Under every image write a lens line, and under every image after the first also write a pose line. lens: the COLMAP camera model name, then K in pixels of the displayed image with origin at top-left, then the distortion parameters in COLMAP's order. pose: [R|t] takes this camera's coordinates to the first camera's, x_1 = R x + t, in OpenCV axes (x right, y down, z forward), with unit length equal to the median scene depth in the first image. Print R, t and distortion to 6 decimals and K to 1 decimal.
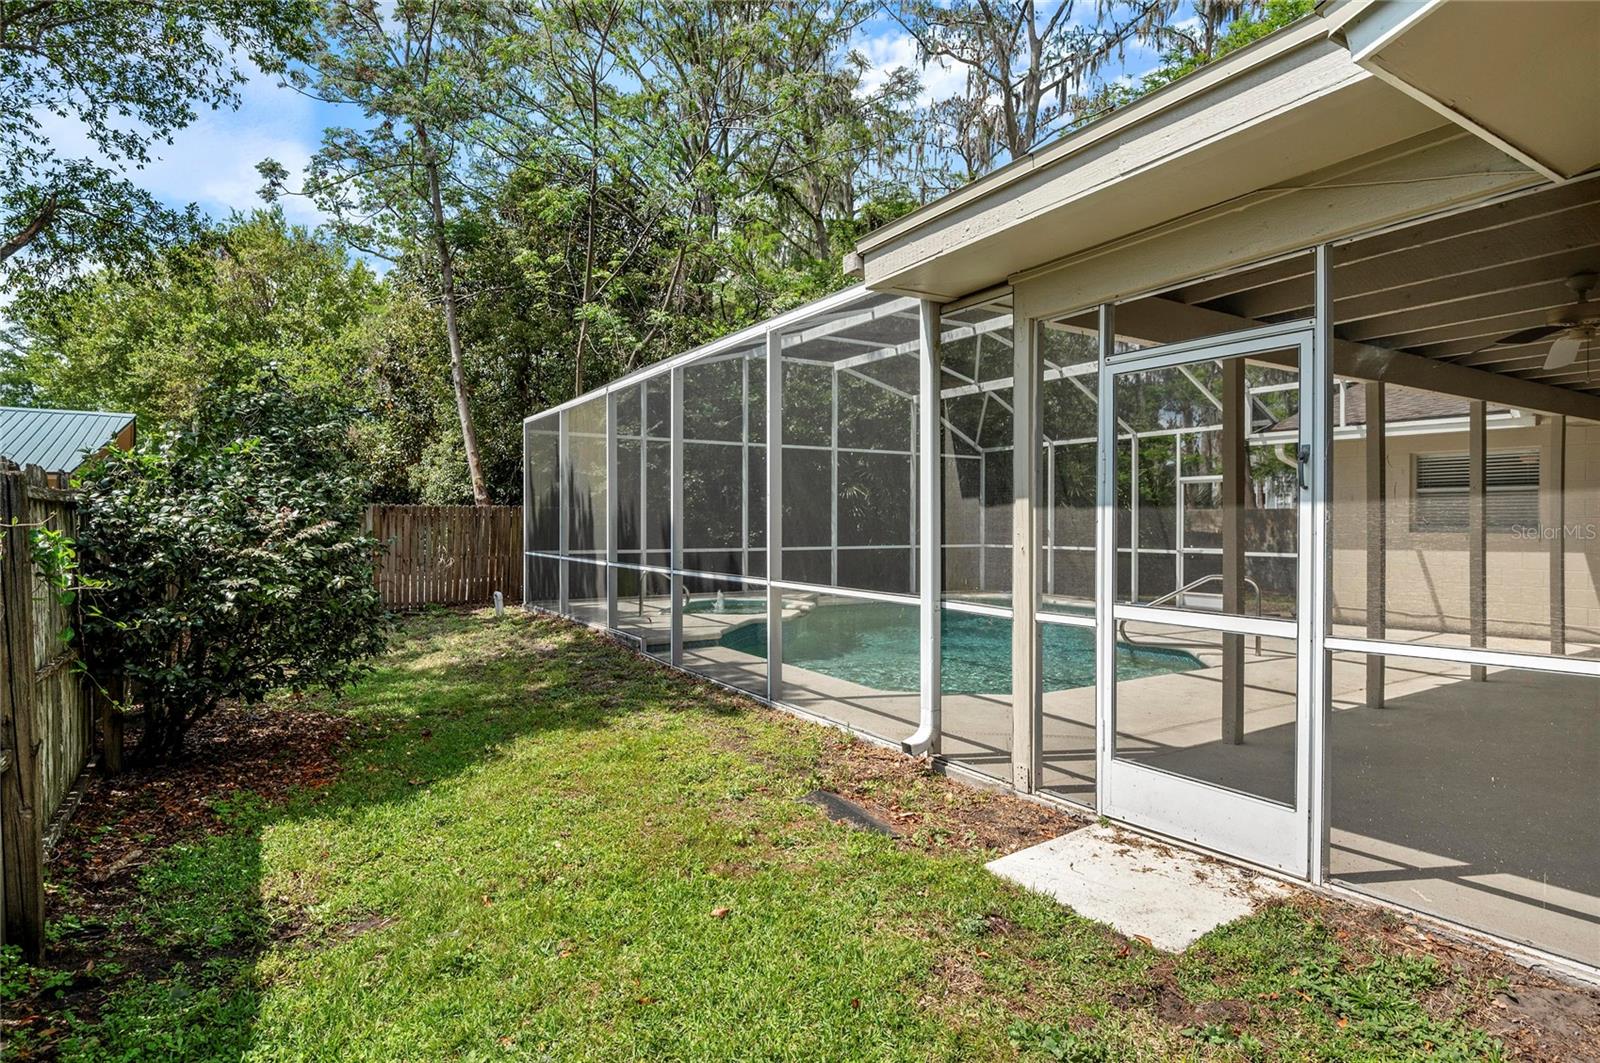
lens RADIAL K [[814.3, 0, 811.8], [0, 814.3, 525.2], [0, 0, 1]] dist [0.012708, 0.001036]
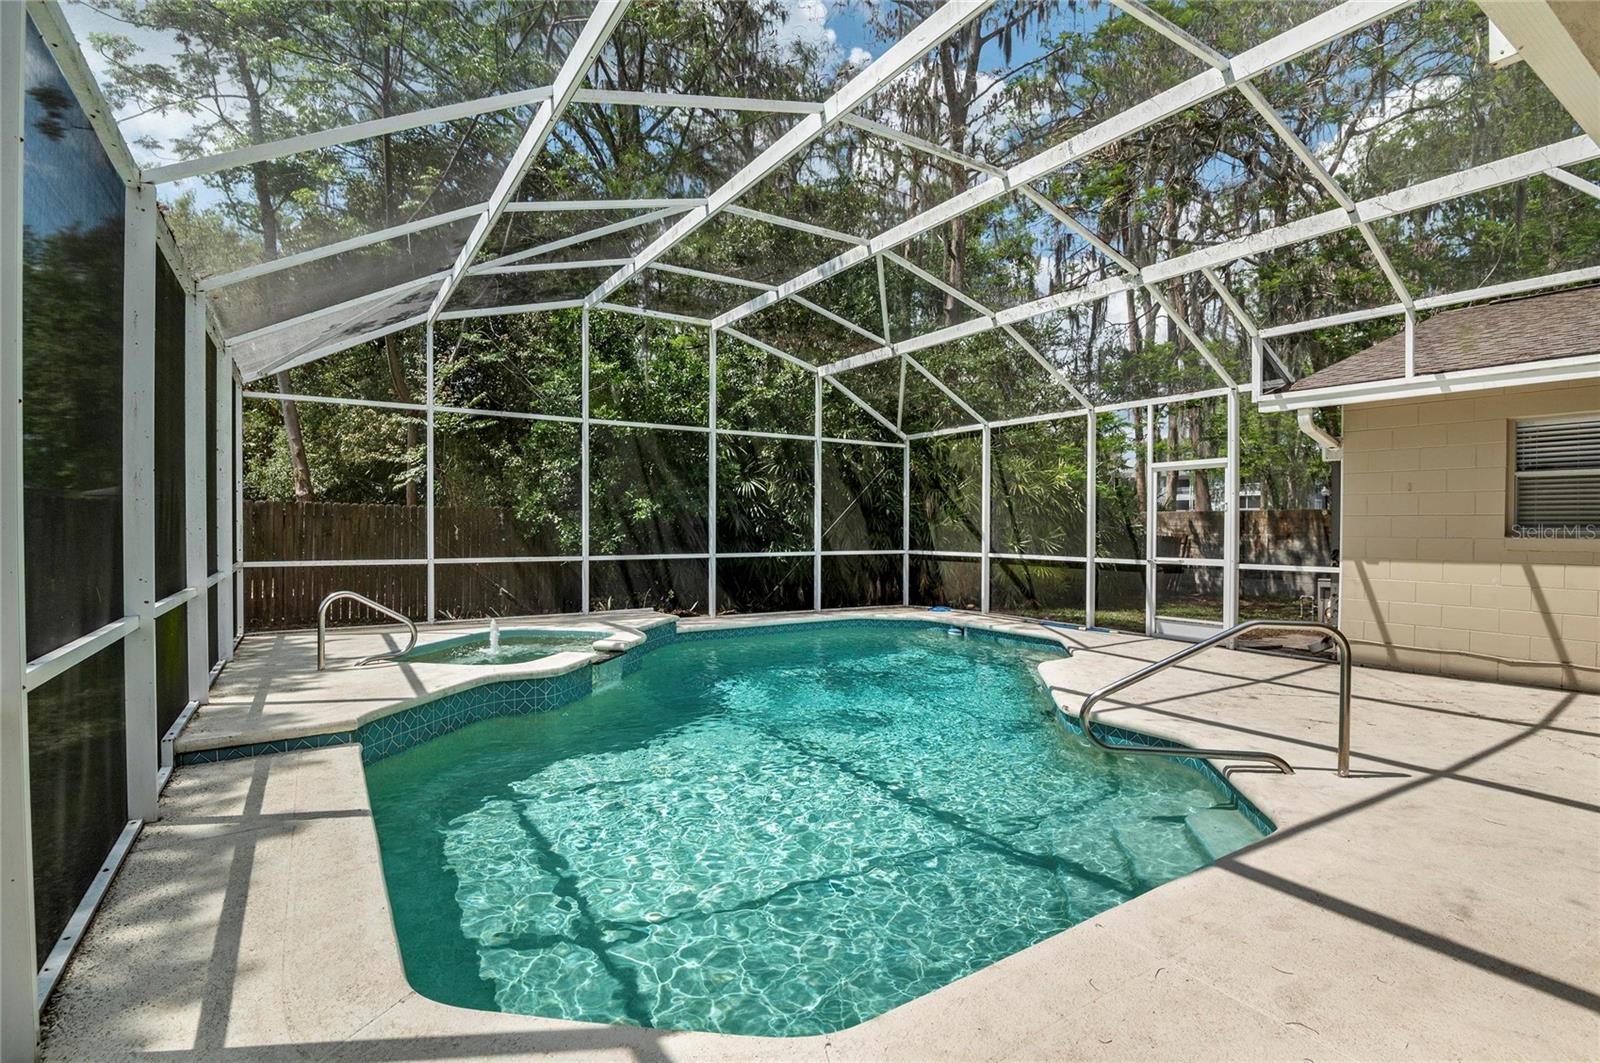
lens RADIAL K [[751.2, 0, 791.4], [0, 751.2, 536.7], [0, 0, 1]] dist [-0.005217, 0.001406]
pose [[0.999951, 0.001178, 0.009844, 0.100594], [-0.001291, 0.999933, 0.011503, 0.000973], [-0.009830, -0.011515, 0.999885, 0.279459]]
